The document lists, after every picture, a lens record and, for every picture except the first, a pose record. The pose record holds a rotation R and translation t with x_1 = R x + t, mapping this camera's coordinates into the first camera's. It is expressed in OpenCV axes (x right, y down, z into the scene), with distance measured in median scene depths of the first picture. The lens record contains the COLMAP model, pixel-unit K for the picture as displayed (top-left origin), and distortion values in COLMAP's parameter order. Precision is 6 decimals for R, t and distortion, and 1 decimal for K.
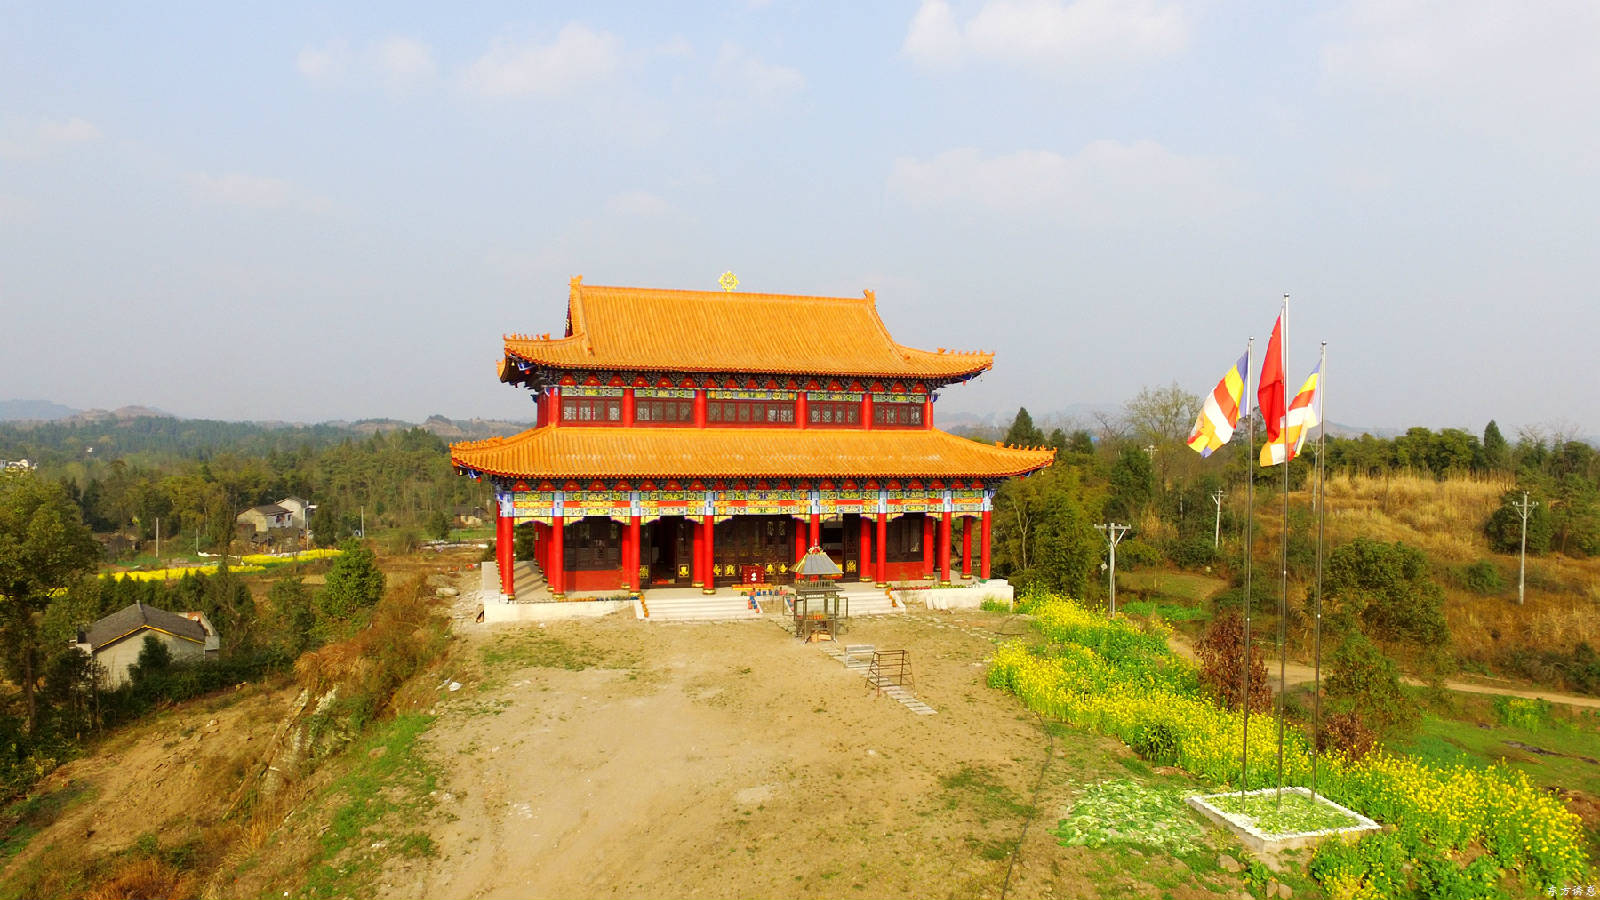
lens RADIAL K [[1075.7, 0, 801.5], [0, 1075.7, 464.4], [0, 0, 1]] dist [-0.126989, 0.094008]
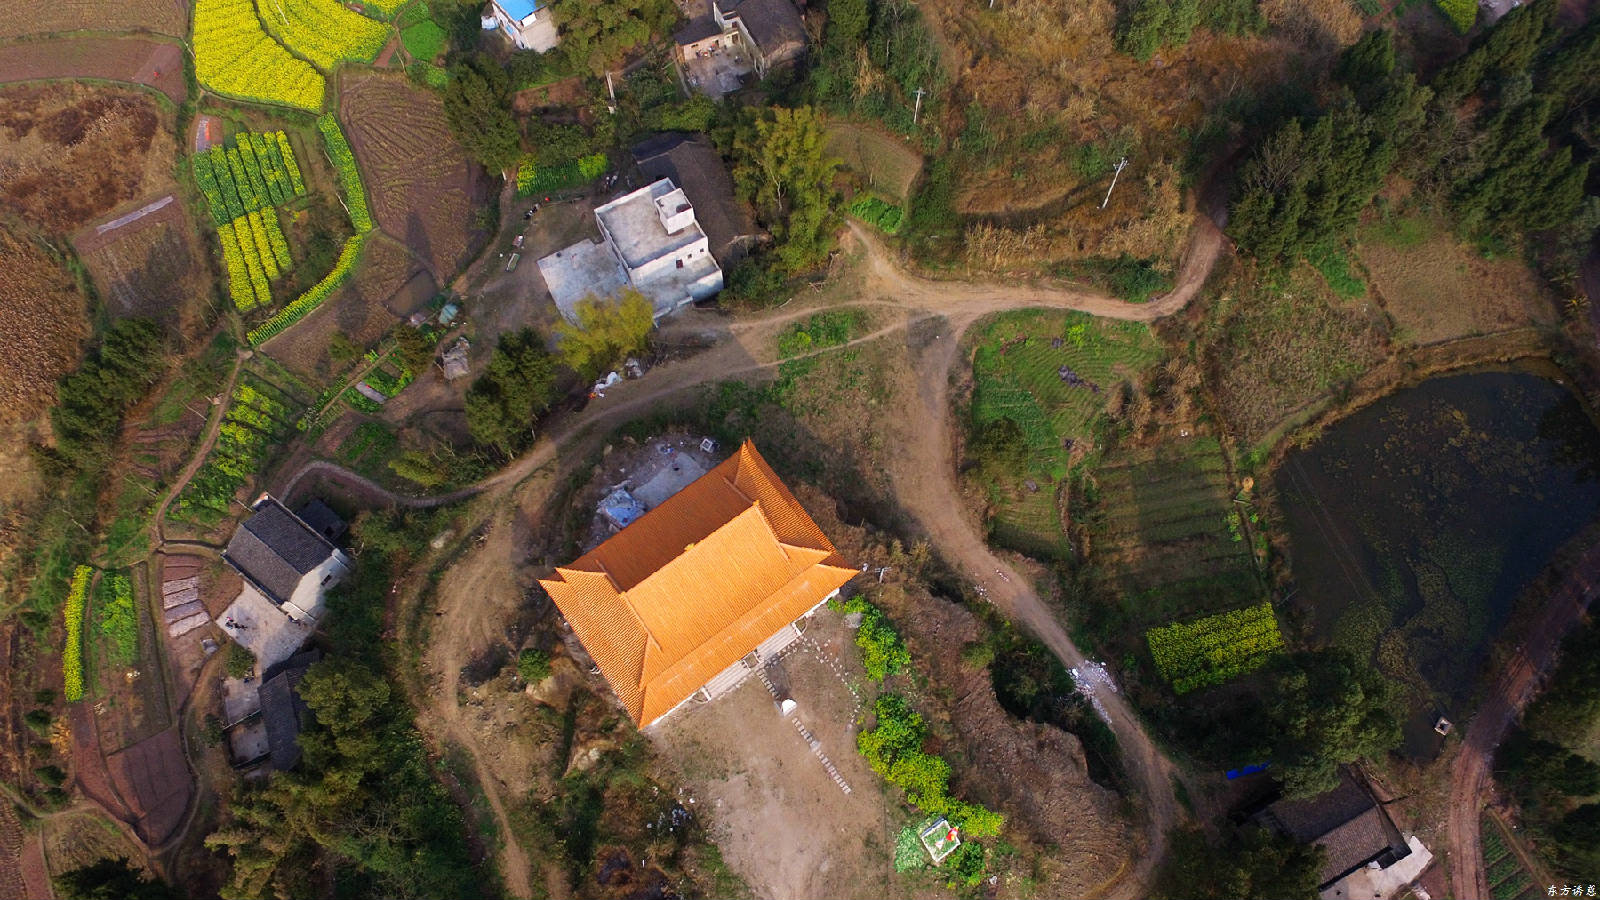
lens RADIAL K [[1075.7, 0, 796.8], [0, 1075.7, 471.5], [0, 0, 1]] dist [-0.126989, 0.094008]
pose [[0.943141, -0.307921, 0.125182, -0.096984], [0.021383, 0.432034, 0.901604, -2.119961], [-0.331705, -0.847663, 0.414053, 0.317216]]
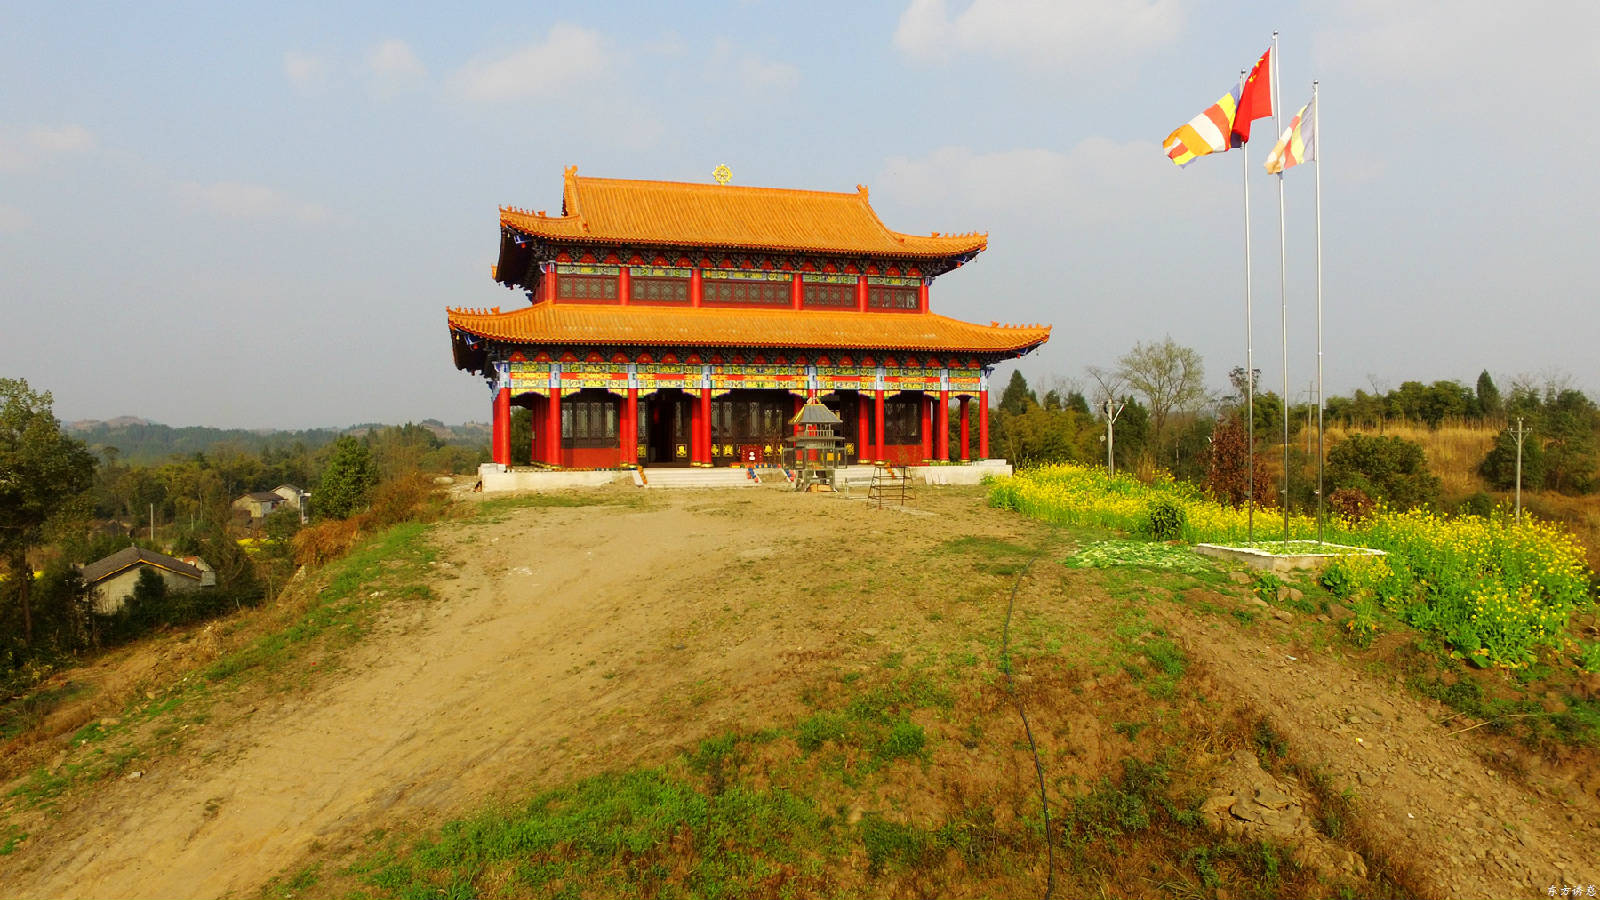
lens RADIAL K [[1075.7, 0, 802.3], [0, 1075.7, 463.4], [0, 0, 1]] dist [-0.126989, 0.094008]
pose [[0.999853, -0.016232, 0.005536, -0.003504], [0.016246, 0.999865, -0.002513, 0.116916], [-0.005495, 0.002603, 0.999982, 0.001218]]
